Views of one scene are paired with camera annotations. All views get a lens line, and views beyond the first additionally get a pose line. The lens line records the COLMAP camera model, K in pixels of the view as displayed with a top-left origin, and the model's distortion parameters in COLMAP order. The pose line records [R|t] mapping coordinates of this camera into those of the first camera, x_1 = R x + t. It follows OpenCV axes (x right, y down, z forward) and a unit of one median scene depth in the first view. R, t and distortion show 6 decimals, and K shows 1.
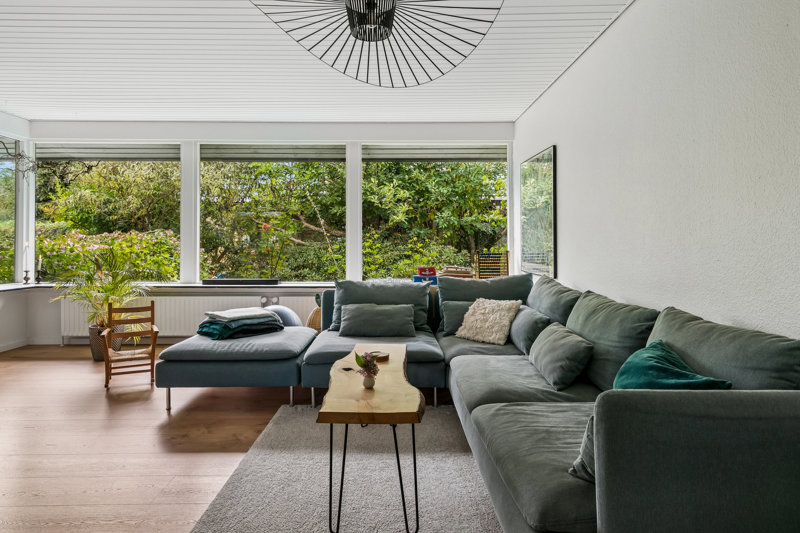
lens RADIAL K [[478.2, 0, 415.6], [0, 478.2, 239.9], [0, 0, 1]] dist [-0.001220, -0.000227]
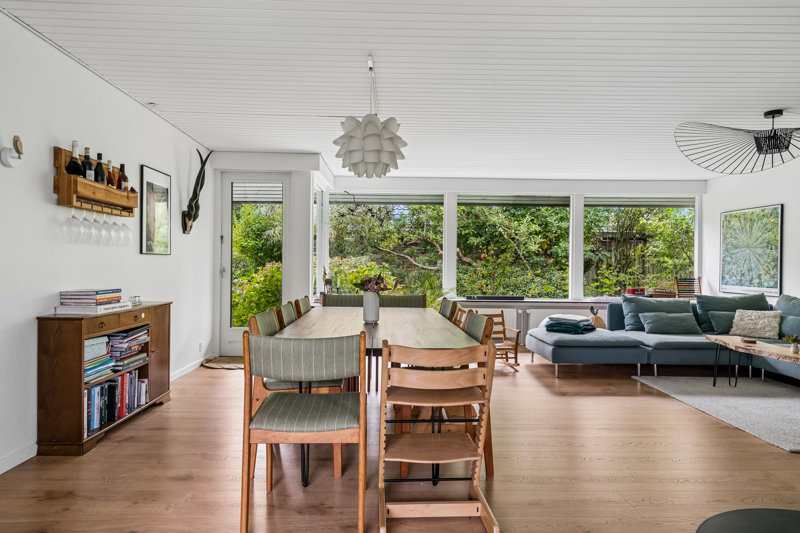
lens RADIAL K [[486.3, 0, 400.0], [0, 486.3, 266.5], [0, 0, 1]] dist [0.007546, 0.001086]
pose [[0.999903, 0.013071, 0.004714, -0.757730], [-0.013086, 0.999909, 0.003262, -0.000712], [-0.004671, -0.003324, 0.999984, -0.403872]]
